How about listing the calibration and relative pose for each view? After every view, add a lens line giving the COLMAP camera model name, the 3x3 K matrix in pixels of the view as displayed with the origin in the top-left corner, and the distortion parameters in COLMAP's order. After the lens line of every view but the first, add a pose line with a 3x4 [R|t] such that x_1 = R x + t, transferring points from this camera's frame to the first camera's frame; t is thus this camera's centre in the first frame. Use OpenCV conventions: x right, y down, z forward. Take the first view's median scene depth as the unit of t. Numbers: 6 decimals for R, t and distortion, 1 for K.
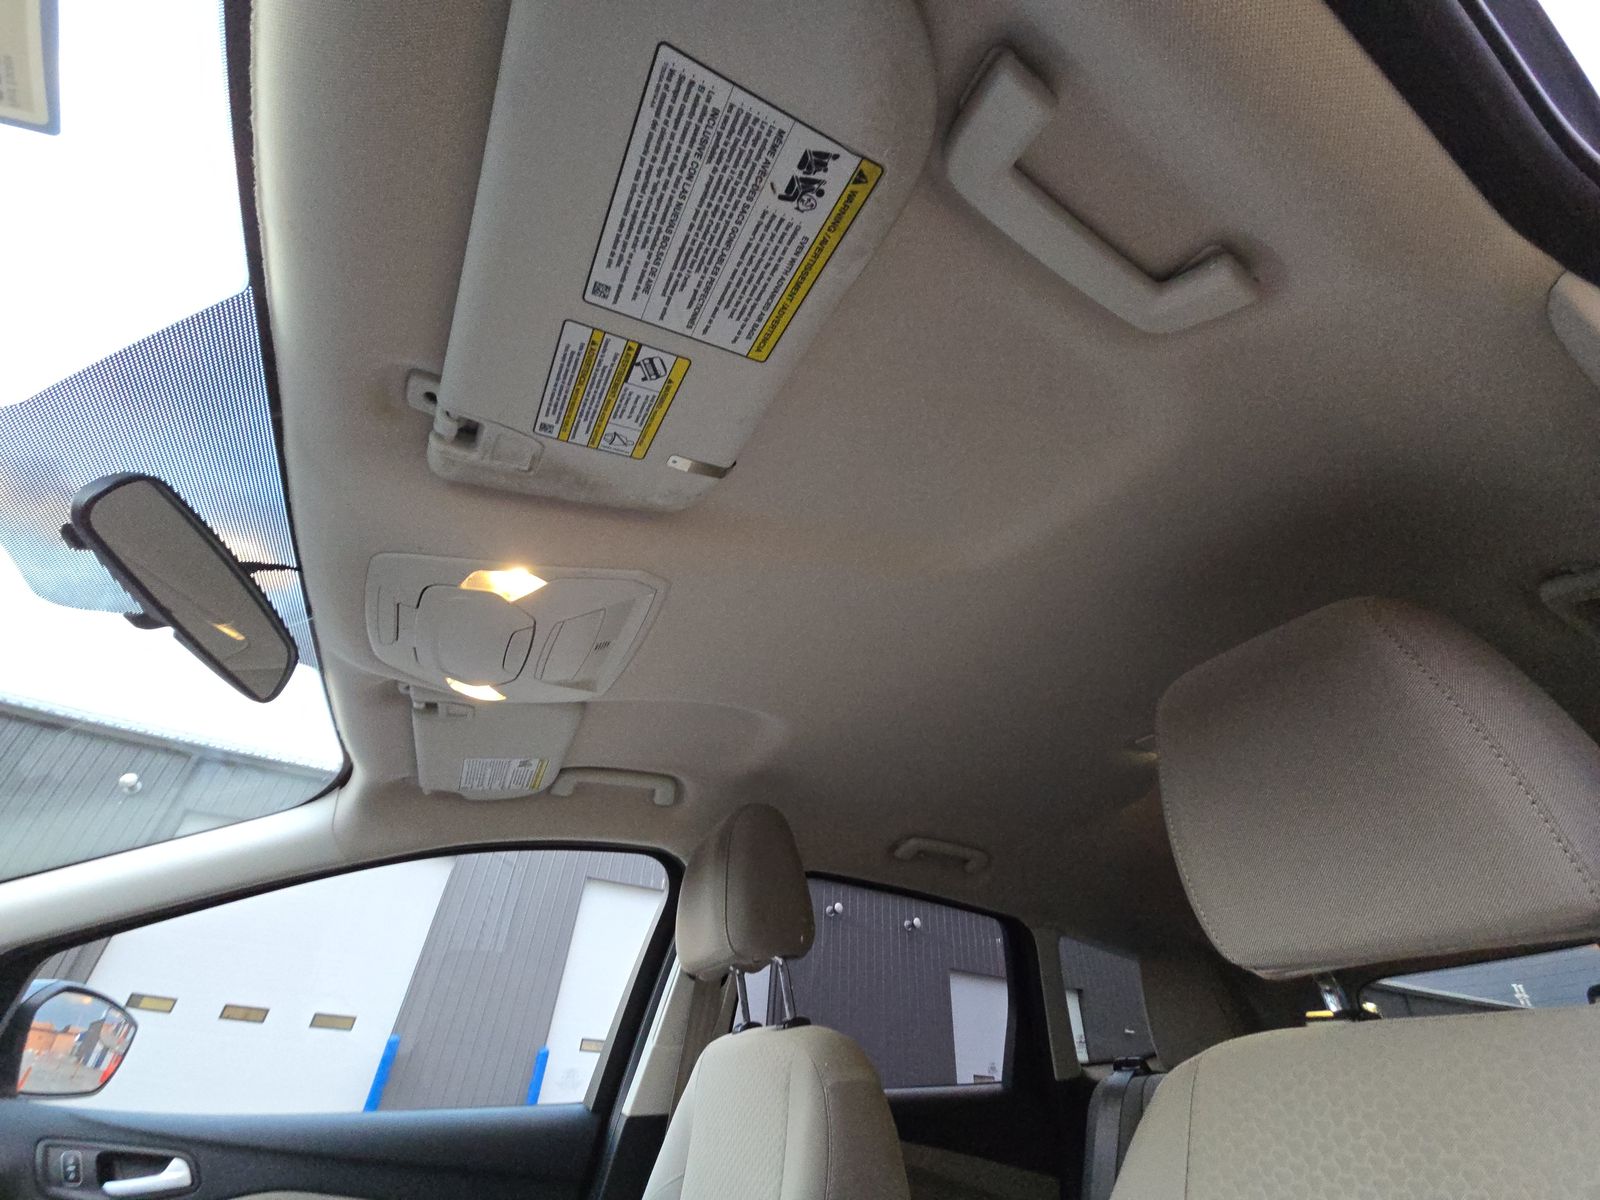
lens RADIAL K [[649.8, 0, 792.9], [0, 649.8, 595.5], [0, 0, 1]] dist [0.015426, -0.010721]
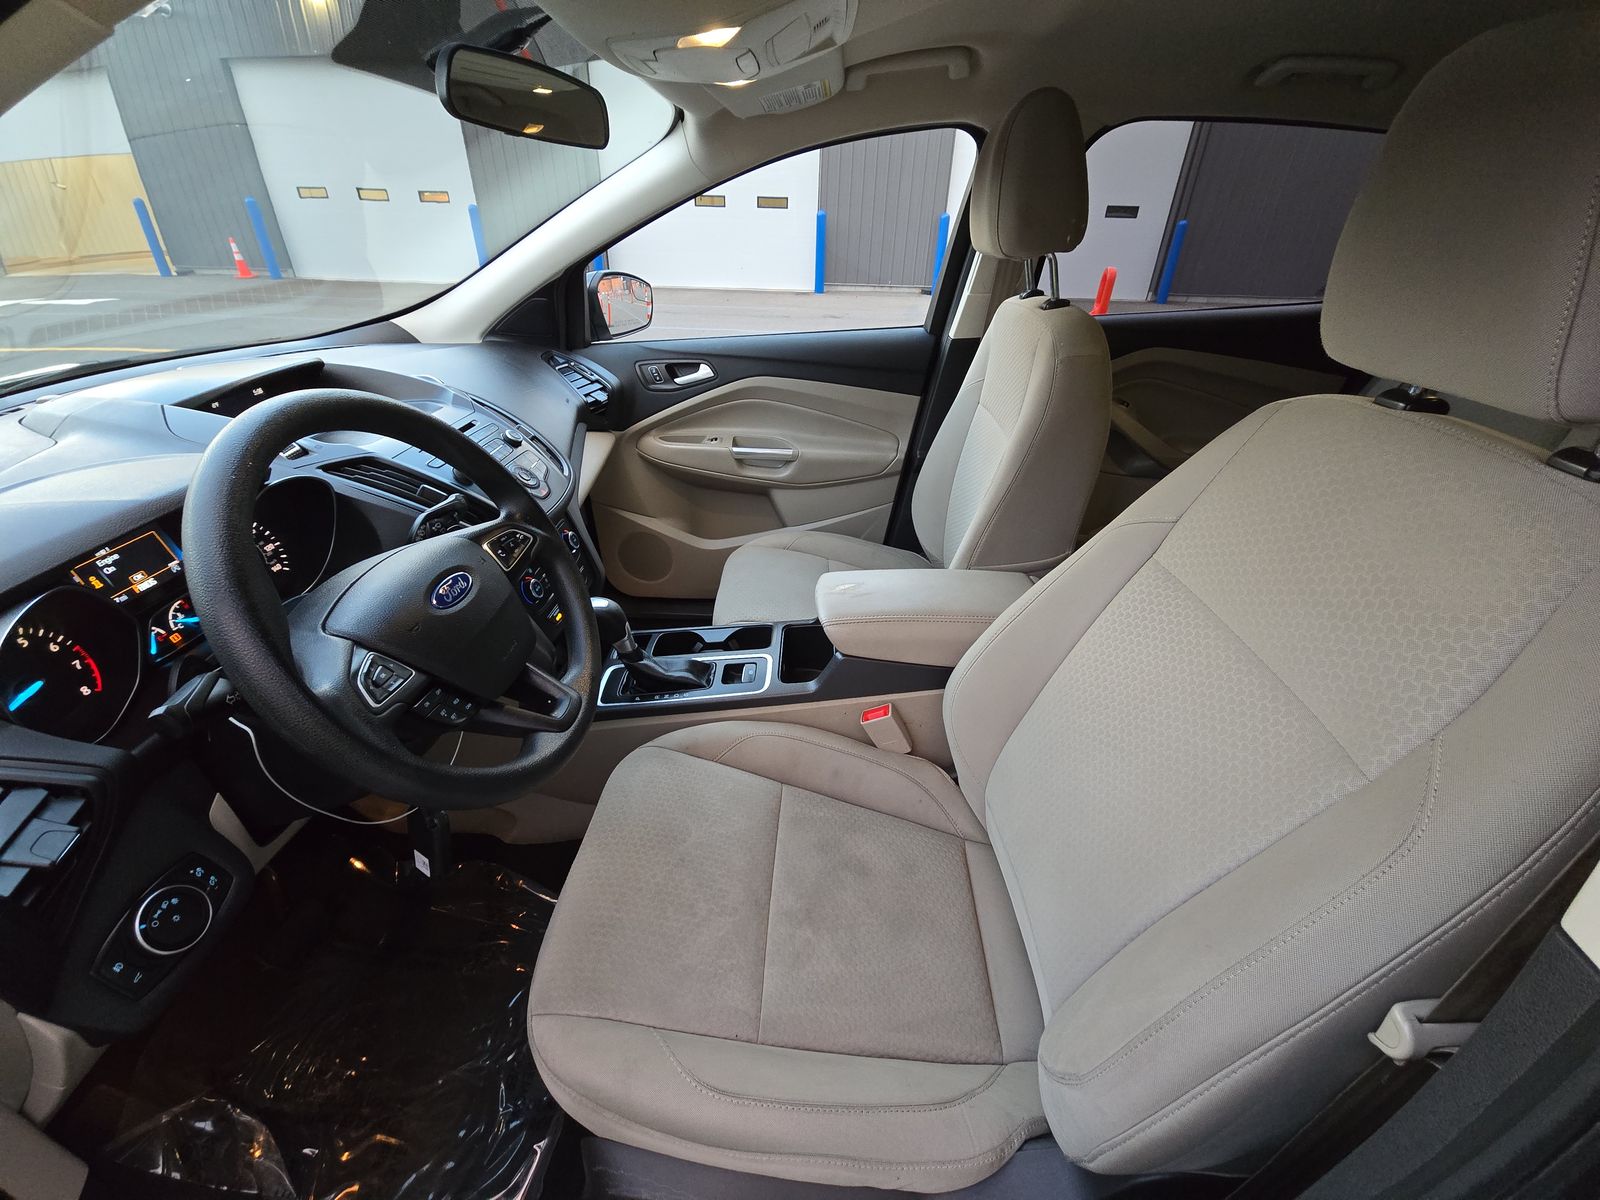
lens RADIAL K [[649.8, 0, 792.9], [0, 649.8, 595.5], [0, 0, 1]] dist [0.015426, -0.010721]
pose [[0.871413, 0.208165, -0.444192, 0.186908], [0.319953, 0.445200, 0.836317, -0.240566], [0.371847, -0.870898, 0.321350, -0.061799]]
